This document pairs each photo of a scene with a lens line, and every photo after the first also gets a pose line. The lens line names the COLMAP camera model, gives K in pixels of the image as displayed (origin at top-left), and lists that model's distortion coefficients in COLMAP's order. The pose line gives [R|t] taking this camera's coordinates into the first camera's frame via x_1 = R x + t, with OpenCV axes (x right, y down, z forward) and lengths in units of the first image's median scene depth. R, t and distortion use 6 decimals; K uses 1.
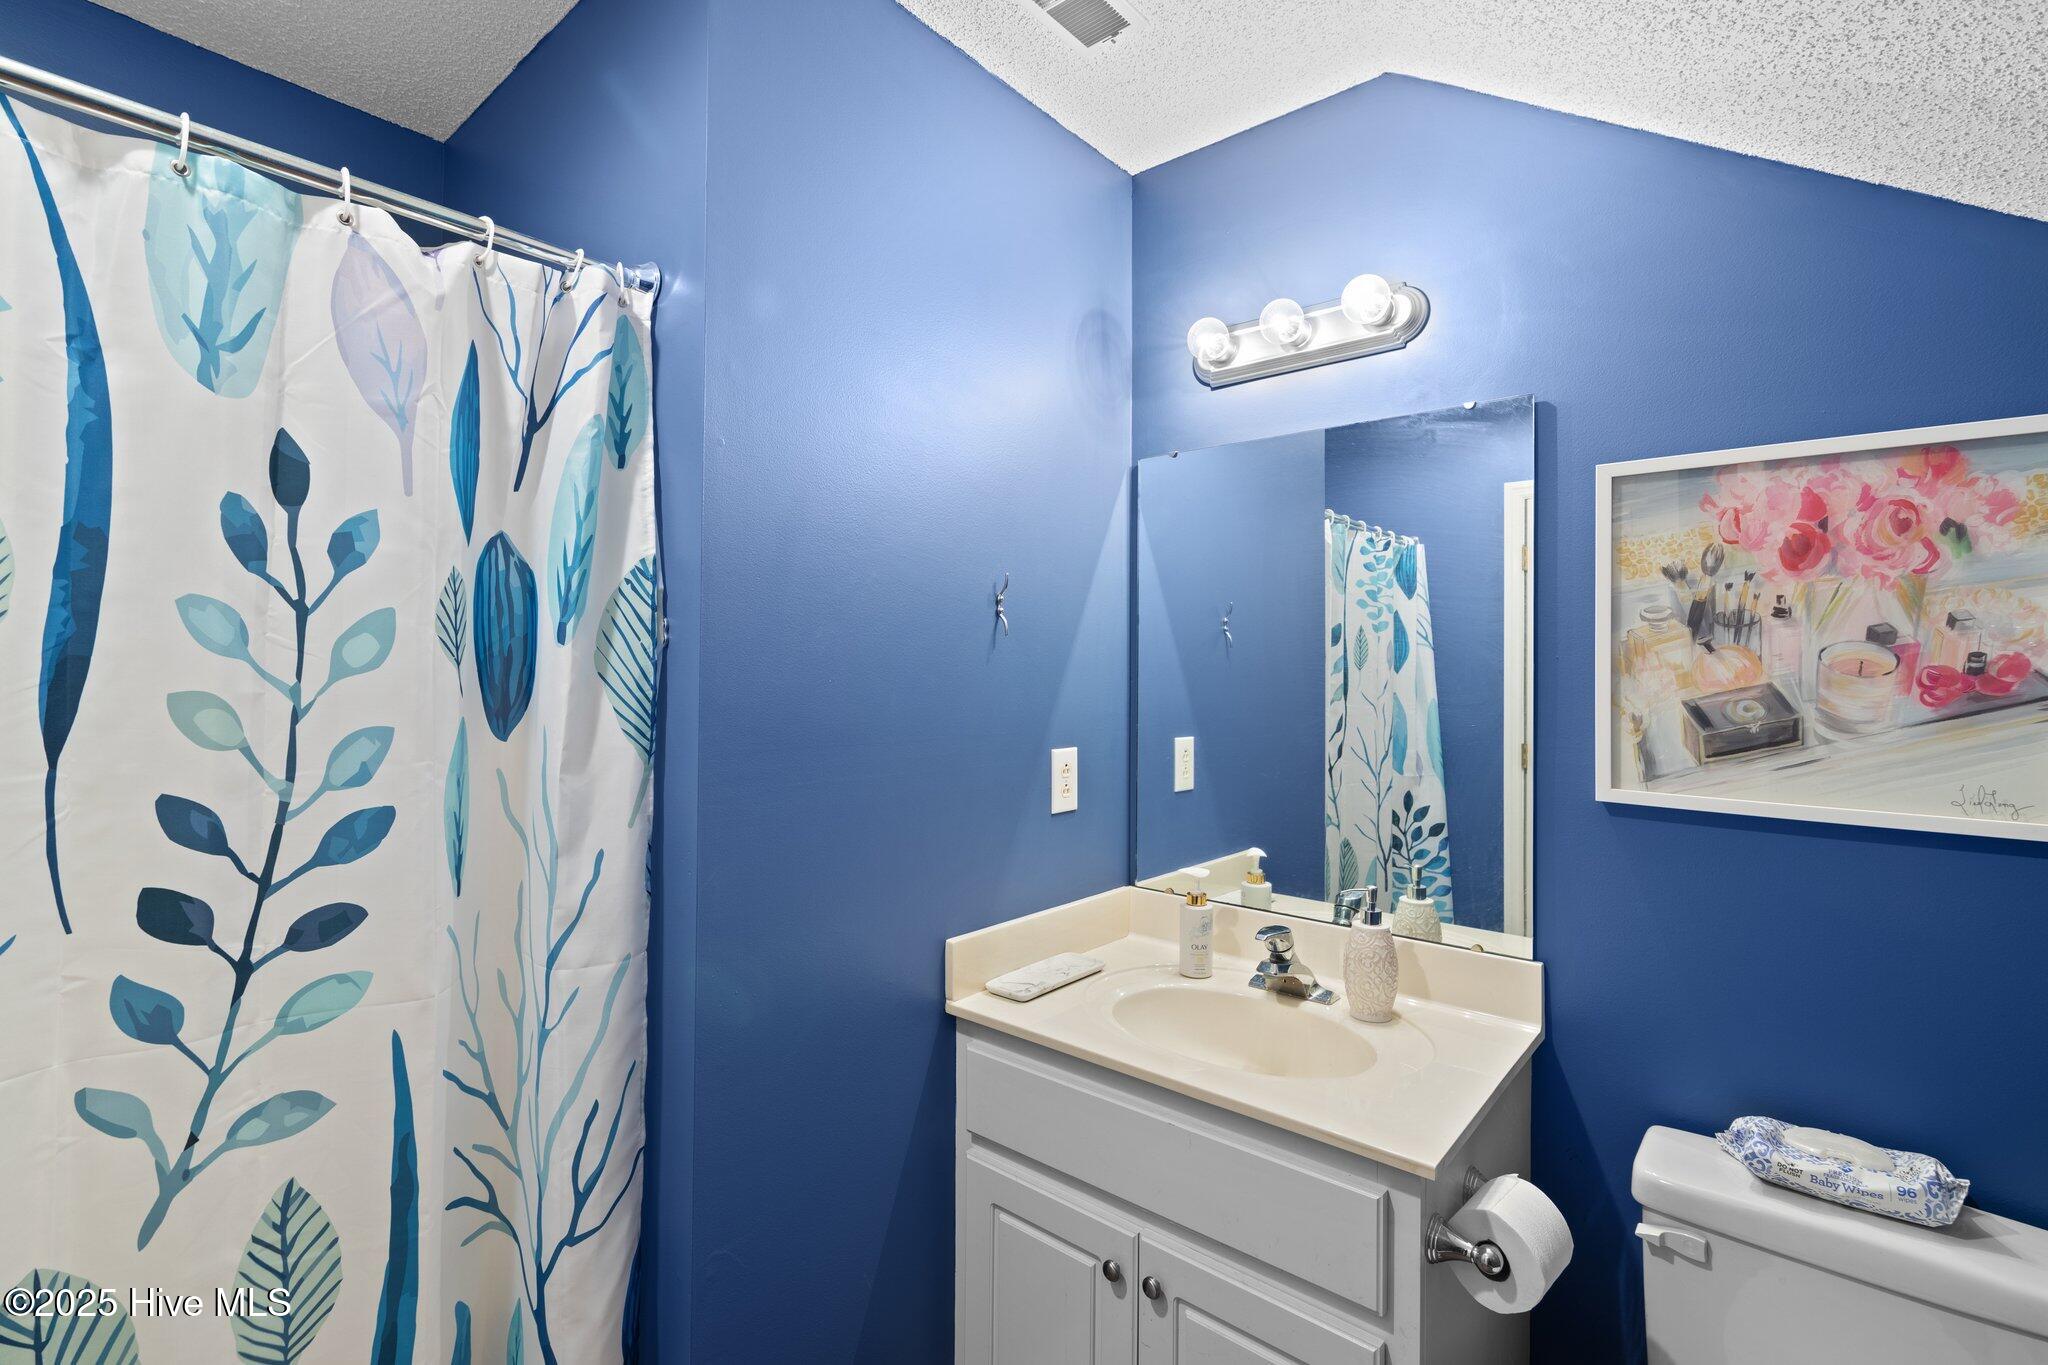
lens RADIAL K [[938.4, 0, 1023.4], [0, 938.4, 683.6], [0, 0, 1]] dist [-0.004519, 0.000556]
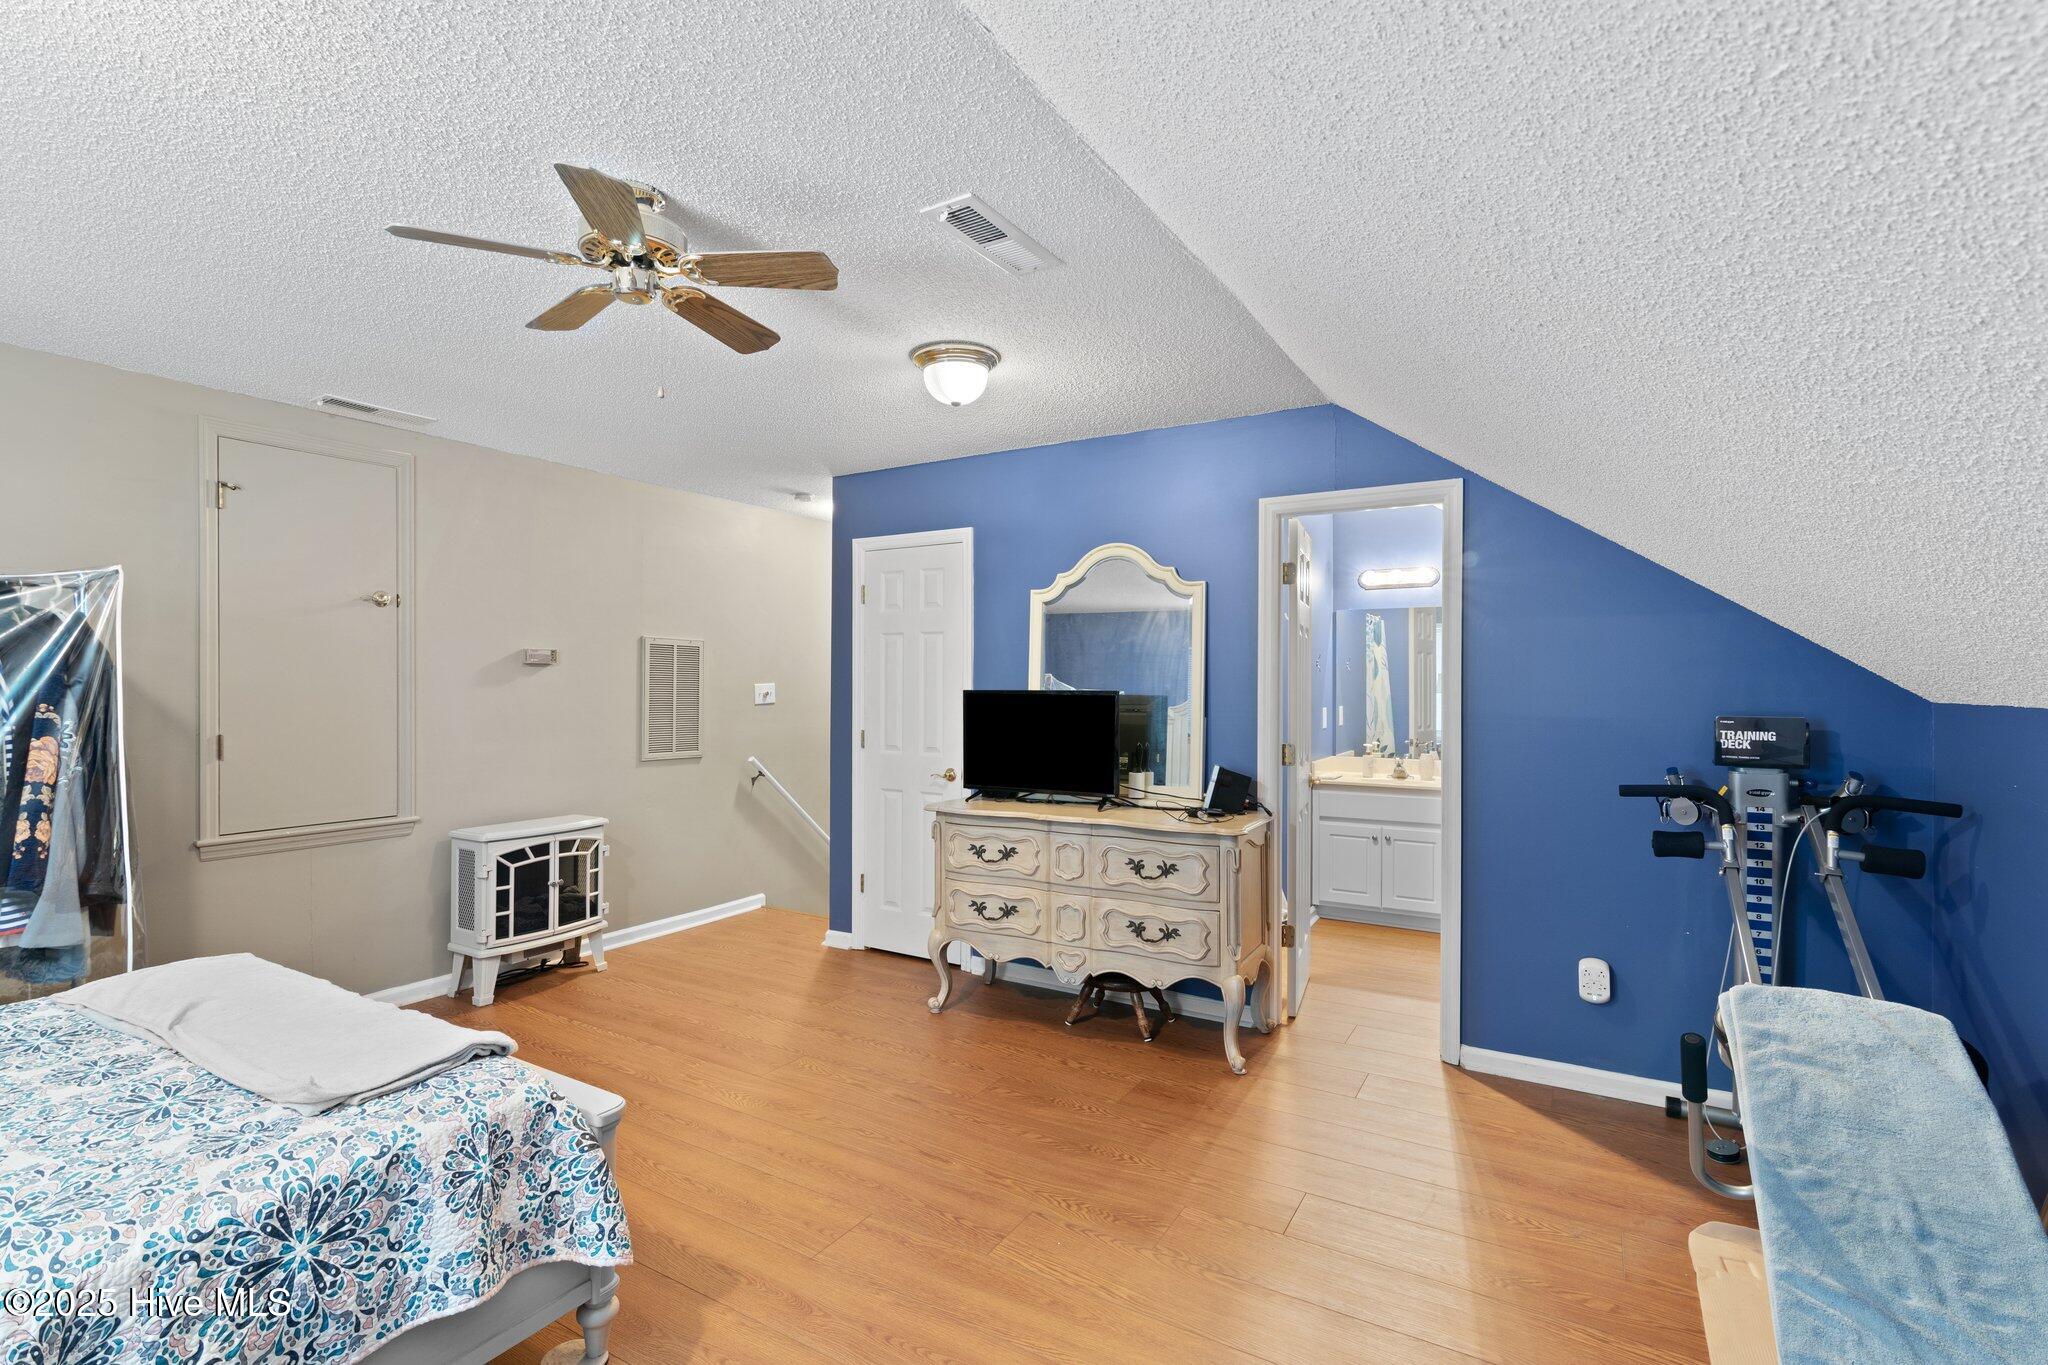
lens RADIAL K [[938.4, 0, 1023.6], [0, 938.4, 685.3], [0, 0, 1]] dist [-0.004519, 0.000556]
pose [[0.985702, -0.000308, 0.168500, -1.855774], [0.000981, 0.999992, -0.003908, 0.008908], [-0.168498, 0.004018, 0.985694, -2.404219]]
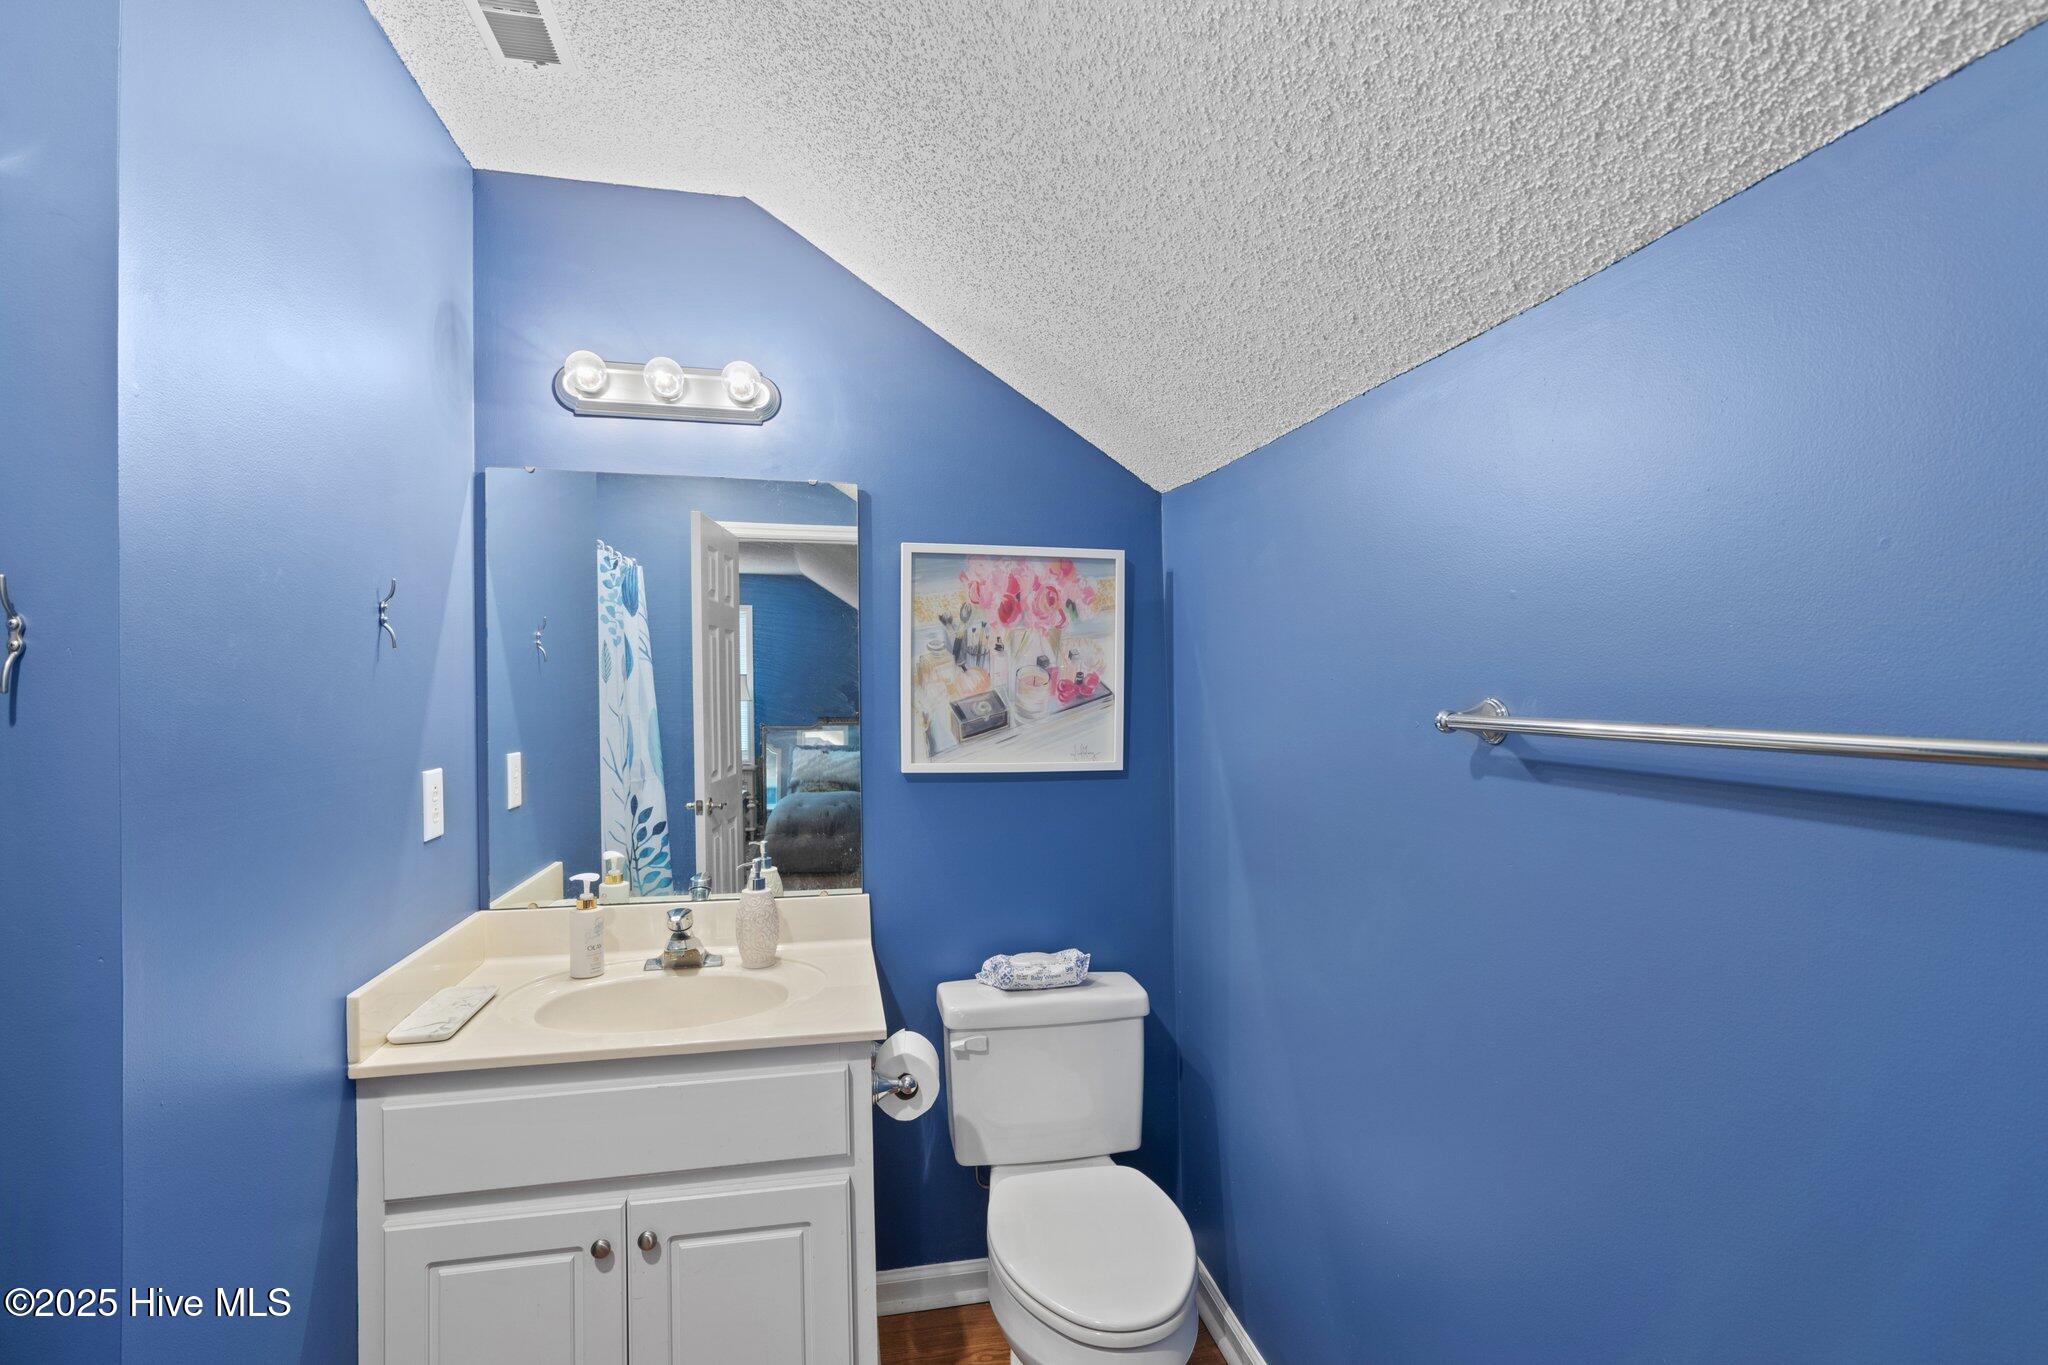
lens RADIAL K [[938.4, 0, 1041.7], [0, 938.4, 682.6], [0, 0, 1]] dist [-0.004519, 0.000556]
pose [[0.598465, -0.004749, 0.801135, -0.424660], [0.015227, 0.999869, -0.005447, -0.003434], [-0.801004, 0.015459, 0.598459, -0.045065]]
